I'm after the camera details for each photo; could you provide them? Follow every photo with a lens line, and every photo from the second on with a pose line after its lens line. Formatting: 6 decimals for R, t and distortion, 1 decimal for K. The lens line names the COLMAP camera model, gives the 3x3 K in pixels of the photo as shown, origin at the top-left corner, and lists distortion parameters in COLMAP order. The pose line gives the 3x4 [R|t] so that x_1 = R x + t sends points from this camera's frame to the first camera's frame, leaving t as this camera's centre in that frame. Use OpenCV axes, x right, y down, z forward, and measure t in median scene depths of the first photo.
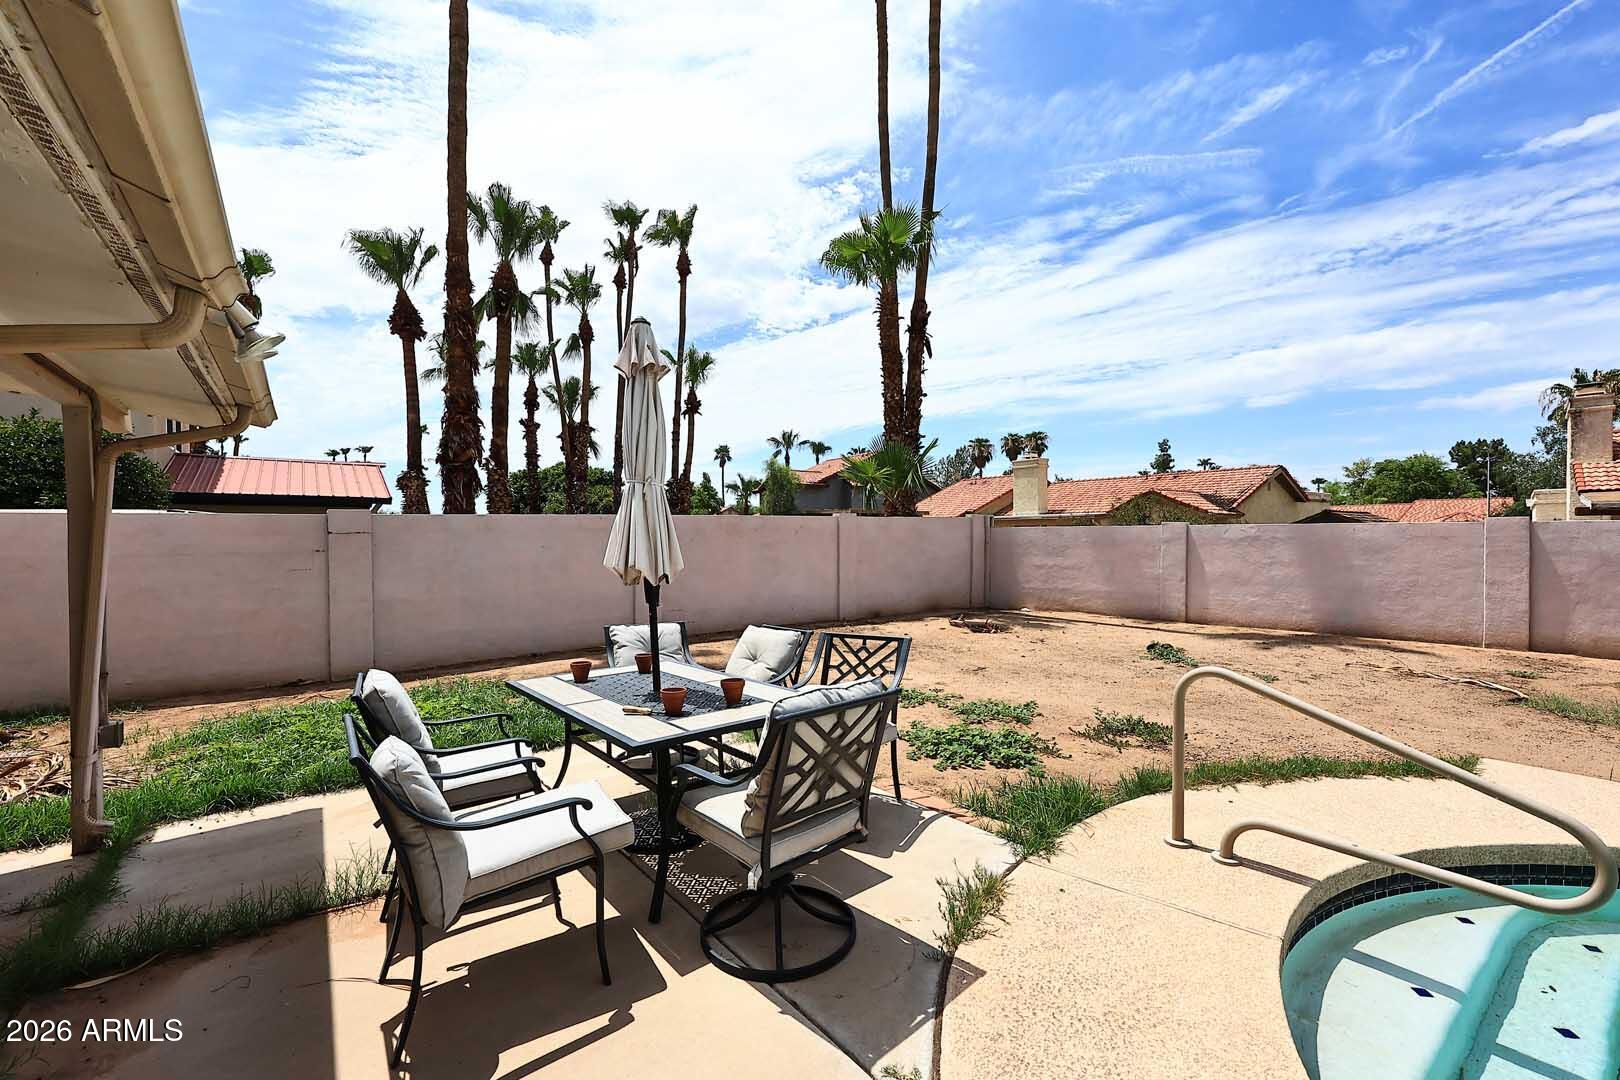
lens RADIAL K [[665.3, 0, 817.3], [0, 665.3, 529.5], [0, 0, 1]] dist [-0.000770, 0.000703]
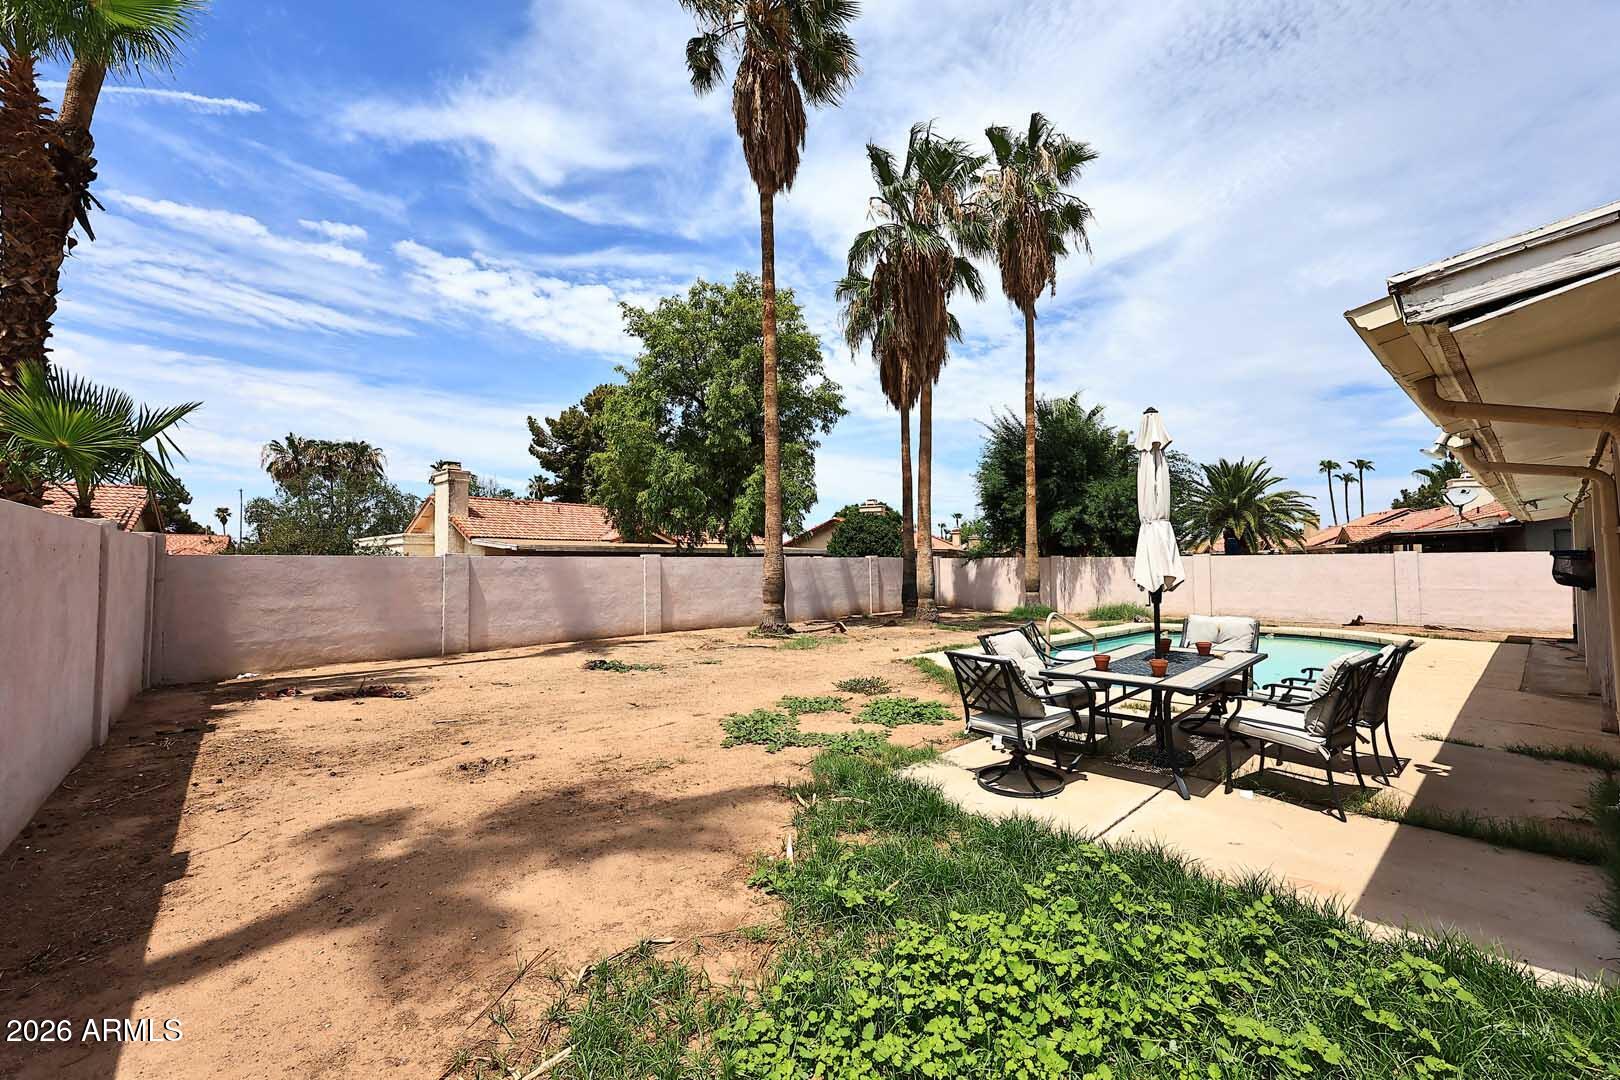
lens RADIAL K [[665.3, 0, 804.3], [0, 665.3, 543.0], [0, 0, 1]] dist [-0.000770, 0.000703]
pose [[-0.068075, 0.036901, 0.996998, -0.405789], [-0.000499, 0.999314, -0.037021, 0.008707], [-0.997680, -0.003018, -0.068010, 0.460792]]
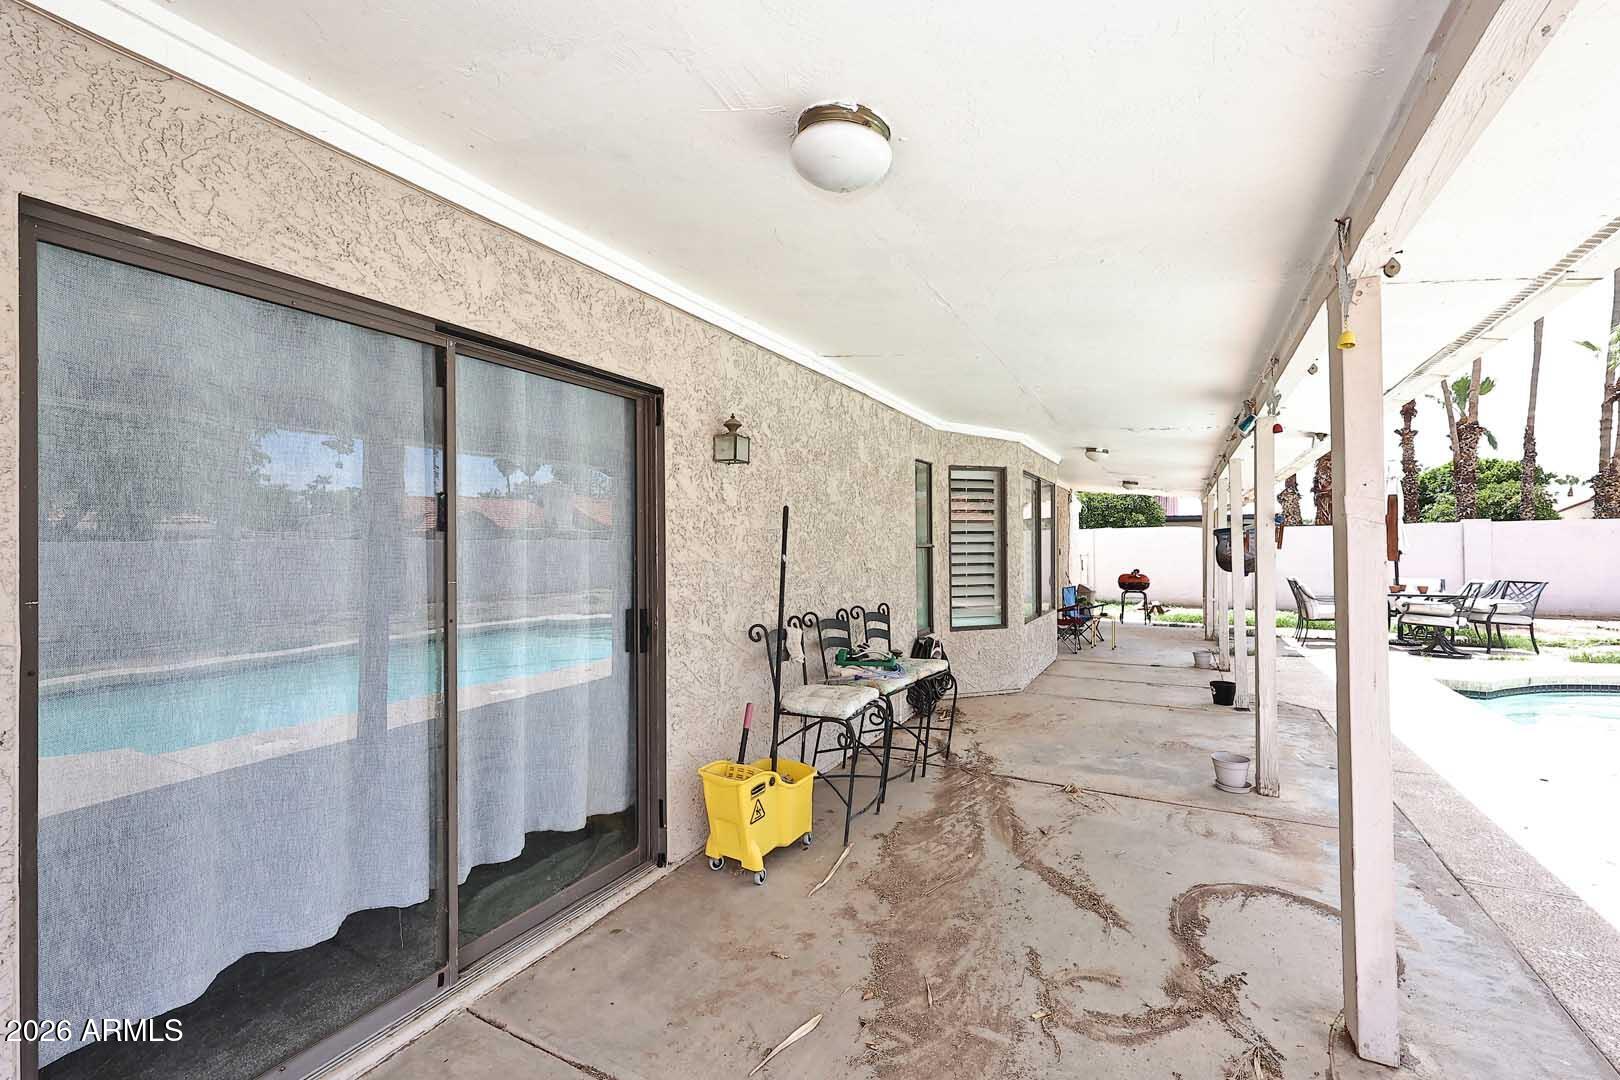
lens RADIAL K [[665.3, 0, 819.0], [0, 665.3, 537.2], [0, 0, 1]] dist [-0.000770, 0.000703]
pose [[0.406949, -0.008786, -0.913409, 0.310959], [0.012132, 0.999918, -0.004213, -0.001517], [0.913371, -0.009367, 0.407022, -0.575025]]
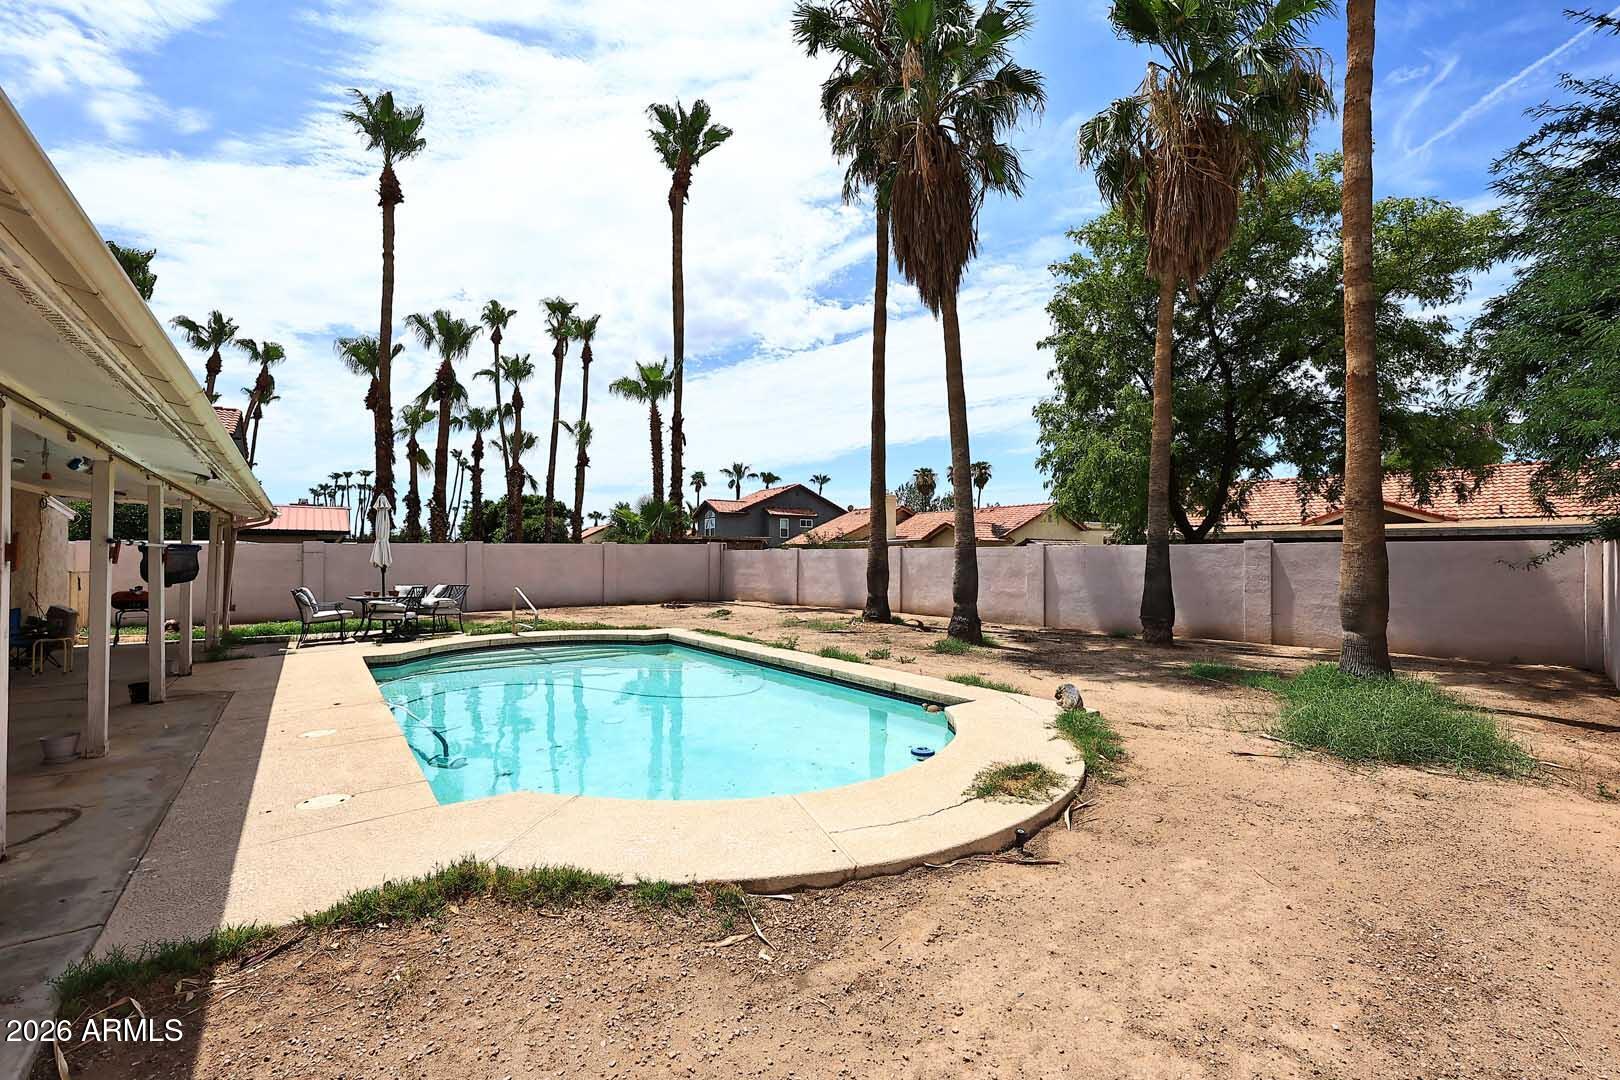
lens RADIAL K [[665.3, 0, 812.8], [0, 665.3, 552.4], [0, 0, 1]] dist [-0.000770, 0.000703]
pose [[0.999964, 0.004063, -0.007383, 0.500863], [-0.004049, 0.999990, 0.001821, -0.002819], [0.007391, -0.001791, 0.999971, -0.635805]]
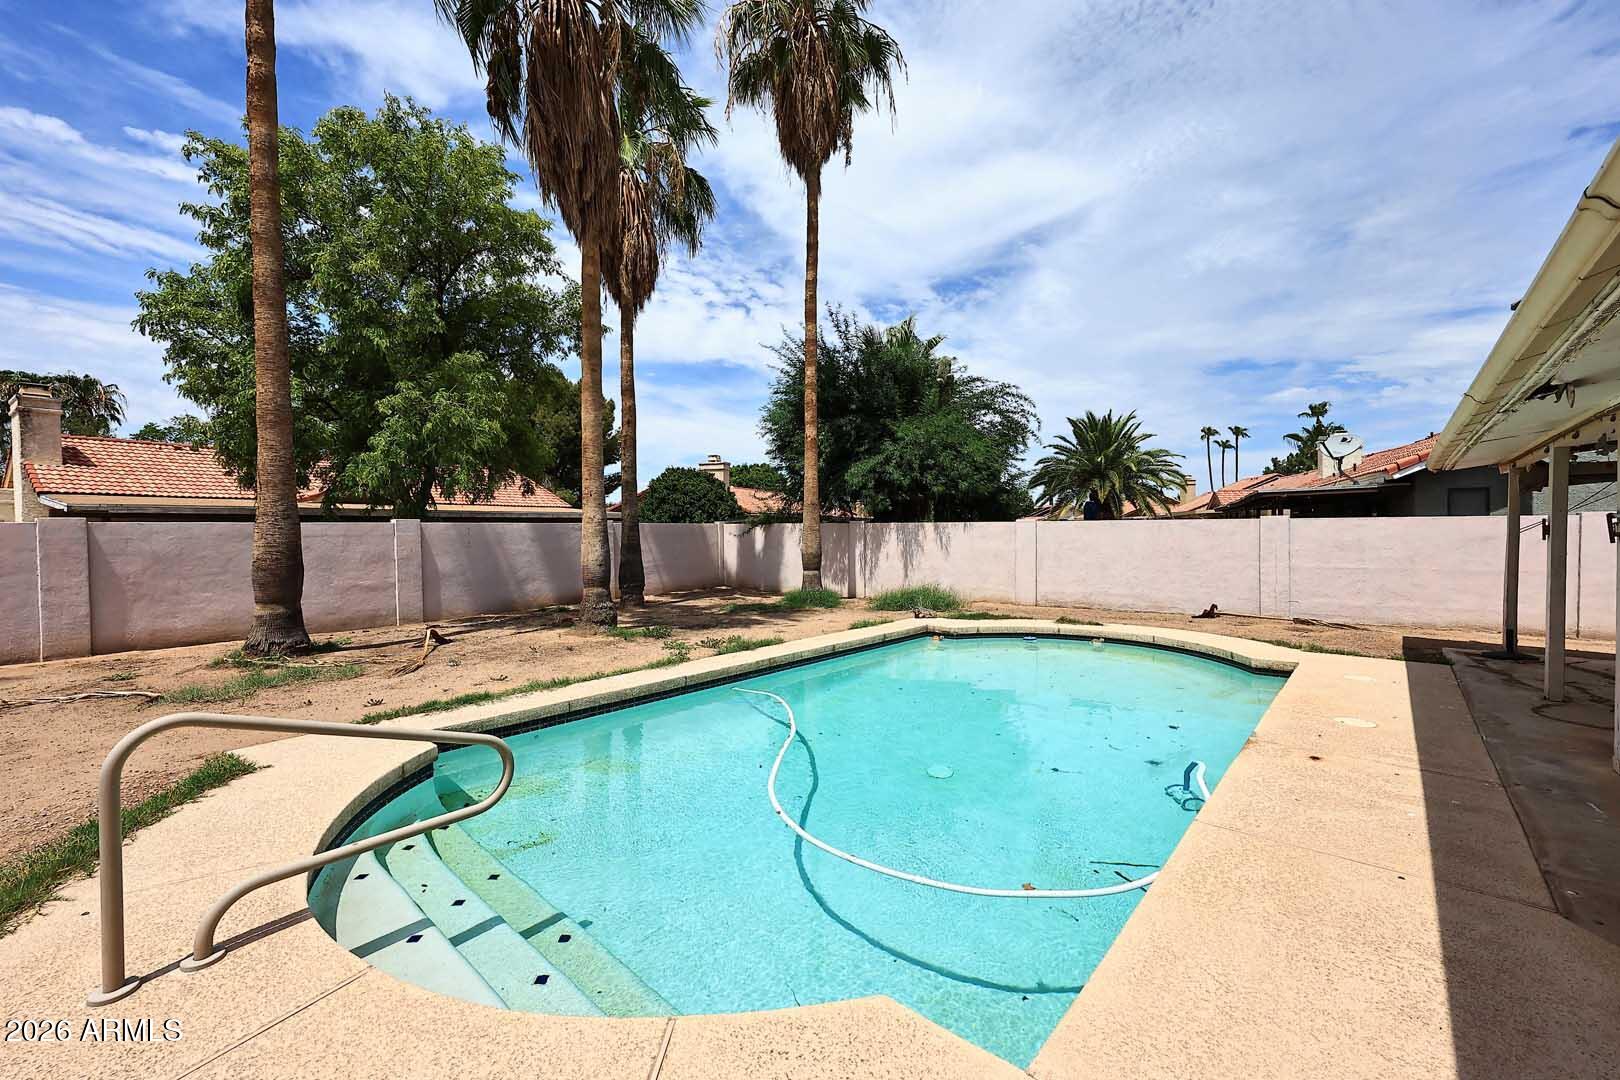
lens RADIAL K [[665.3, 0, 810.0], [0, 665.3, 542.2], [0, 0, 1]] dist [-0.000770, 0.000703]
pose [[-0.192397, -0.014480, 0.981210, -0.053314], [-0.000358, 0.999892, 0.014685, 0.001015], [-0.981317, 0.002474, -0.192381, 0.093556]]
